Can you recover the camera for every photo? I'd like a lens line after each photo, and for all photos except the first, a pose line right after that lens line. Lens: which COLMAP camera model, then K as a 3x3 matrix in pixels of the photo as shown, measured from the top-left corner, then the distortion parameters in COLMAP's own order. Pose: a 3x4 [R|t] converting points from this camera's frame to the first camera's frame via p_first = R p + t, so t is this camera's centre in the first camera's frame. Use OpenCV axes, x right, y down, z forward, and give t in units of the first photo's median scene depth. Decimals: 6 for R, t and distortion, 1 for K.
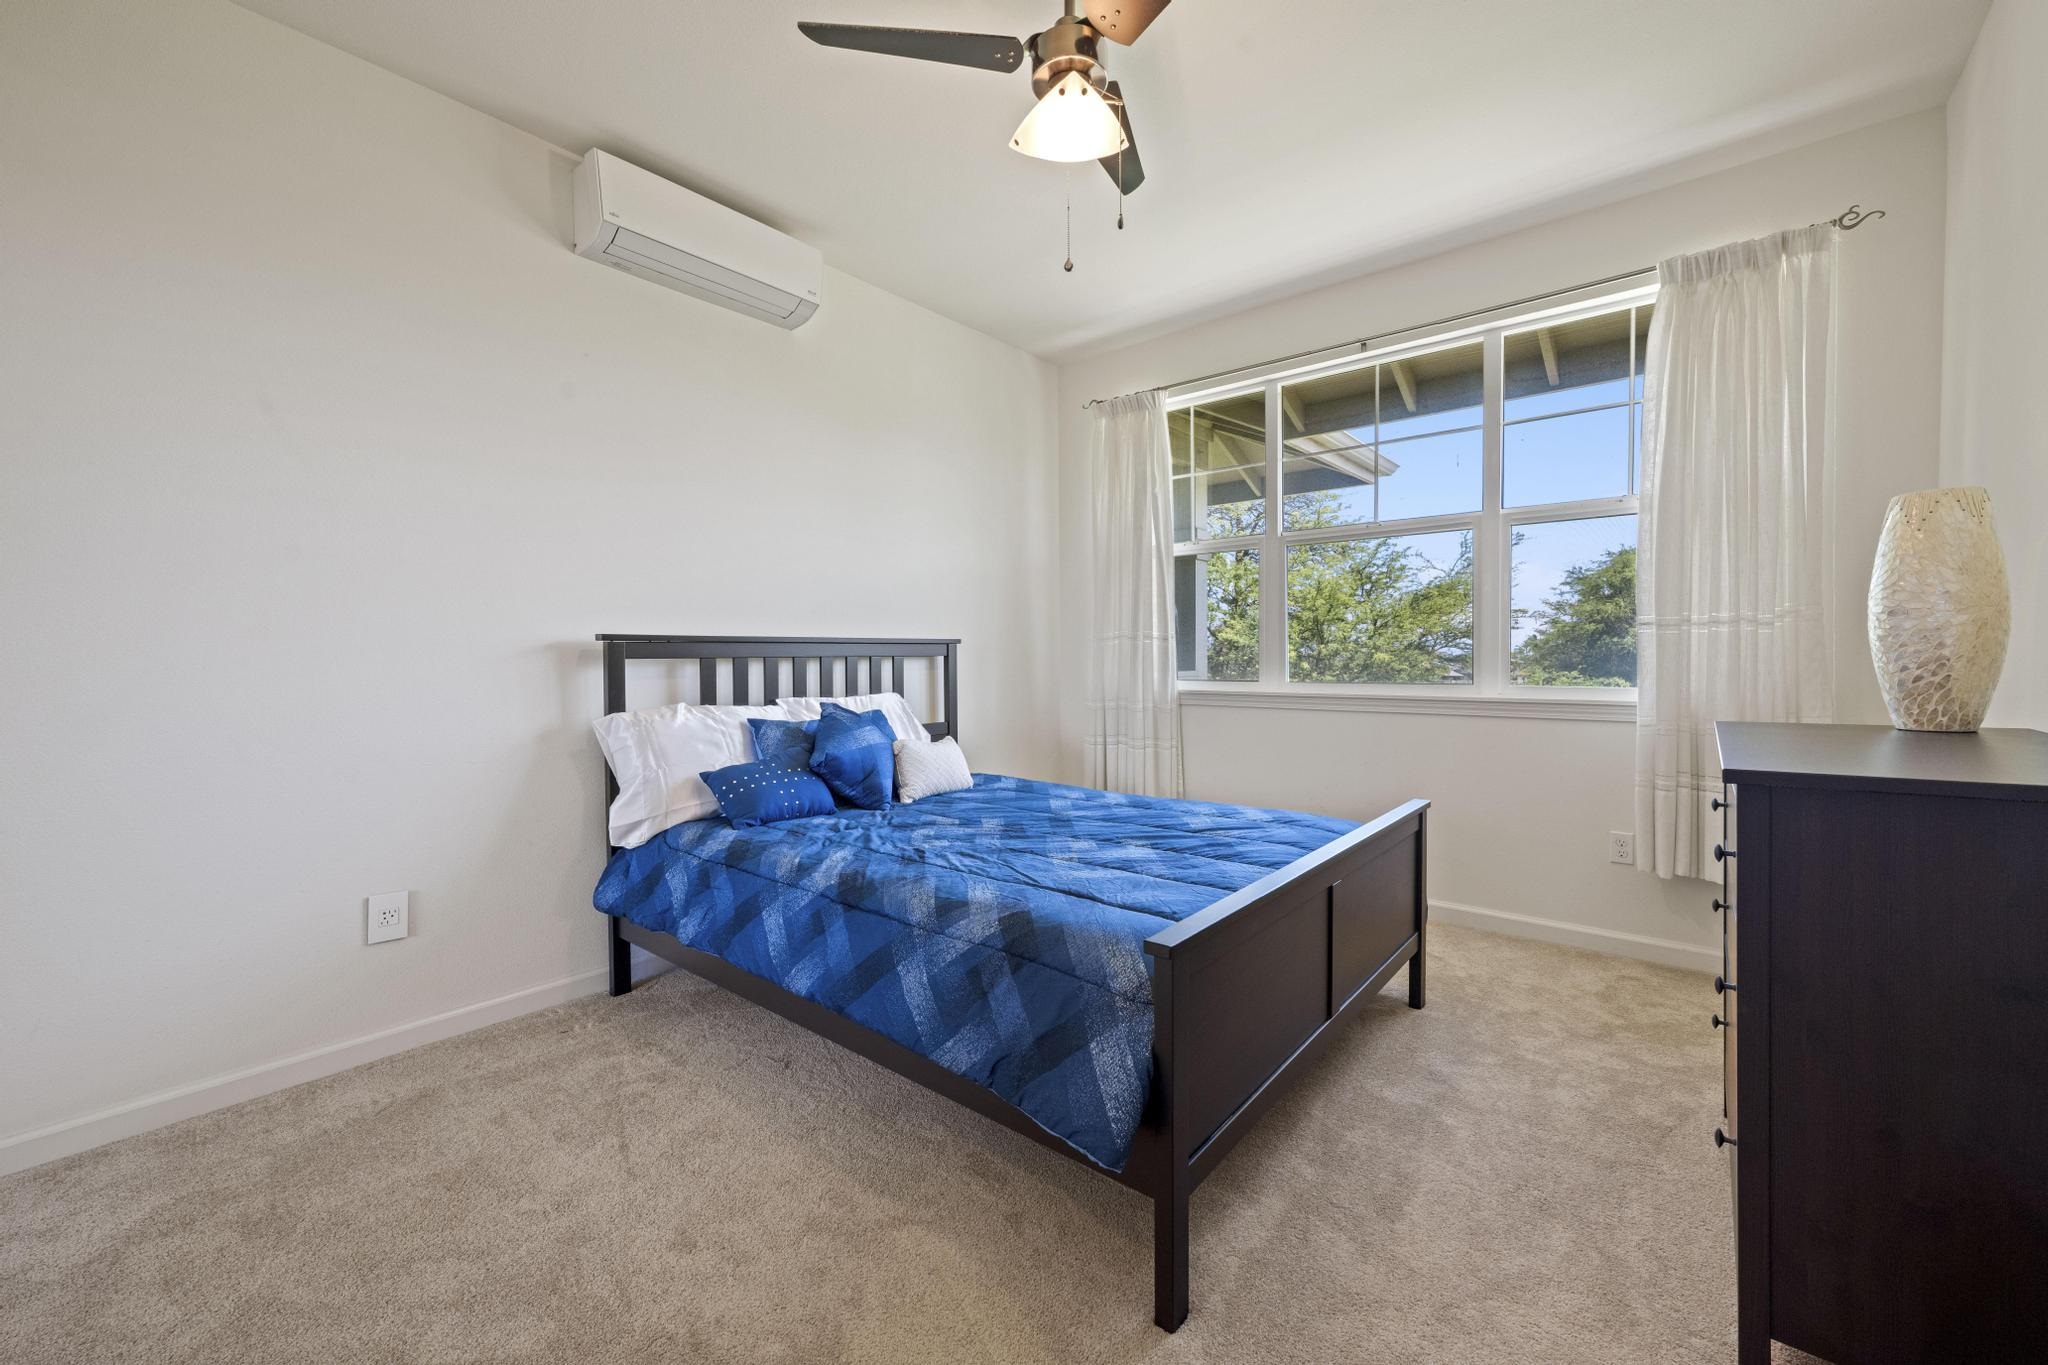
lens RADIAL K [[825.4, 0, 1019.6], [0, 825.4, 654.9], [0, 0, 1]] dist [-0.002303, -0.000172]
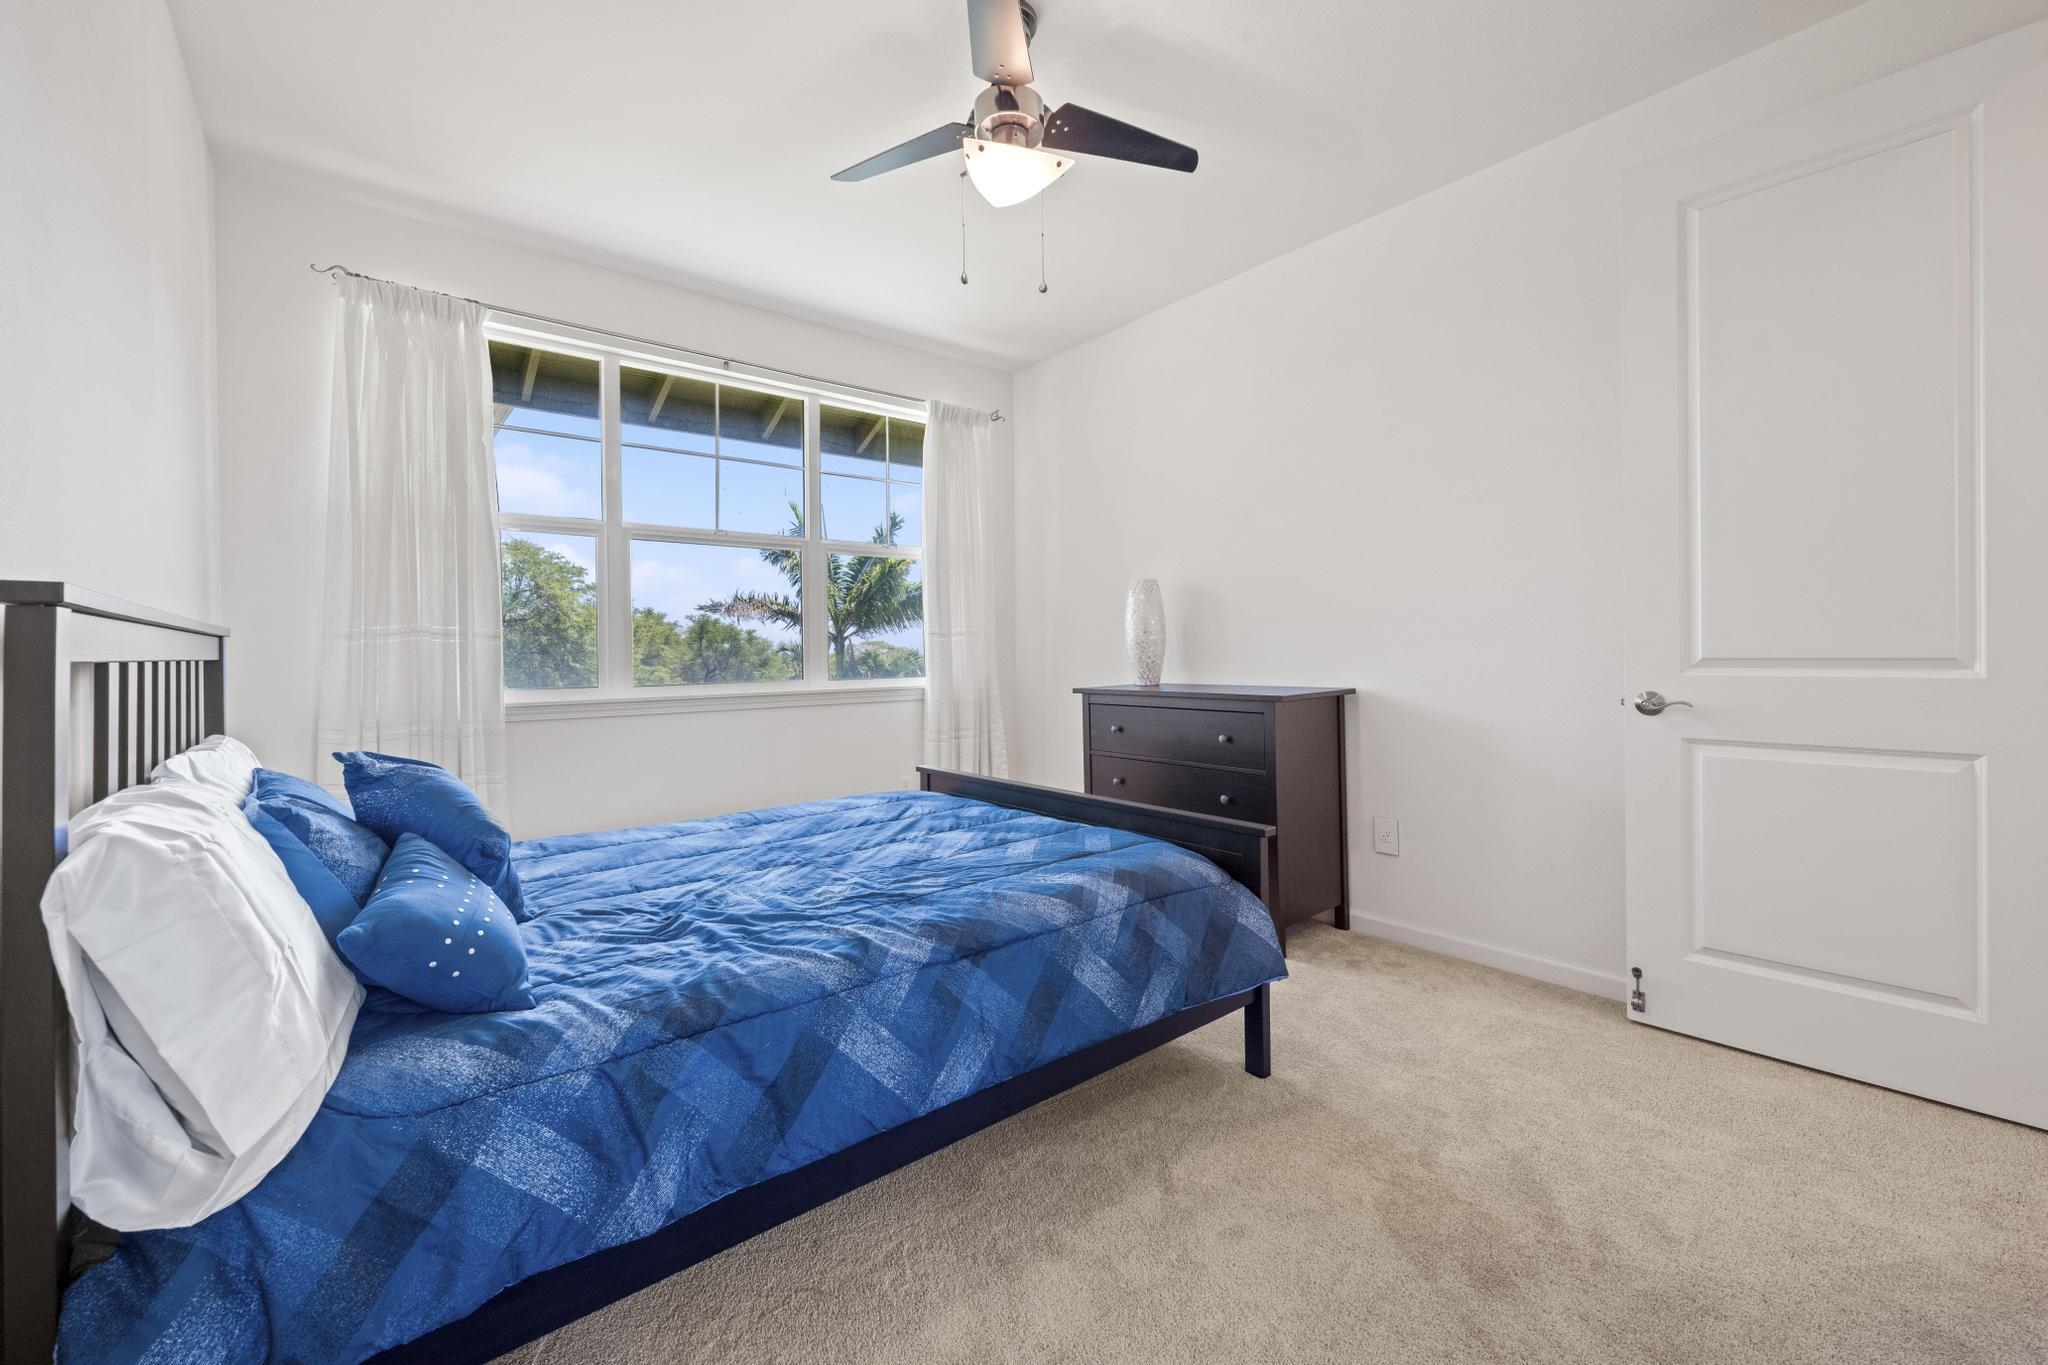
lens RADIAL K [[825.4, 0, 1019.6], [0, 825.4, 654.9], [0, 0, 1]] dist [-0.002303, -0.000172]
pose [[0.169899, 0.000468, 0.985461, -0.531126], [0.012762, 0.999915, -0.002675, 0.005086], [-0.985379, 0.013031, 0.169878, 0.430712]]
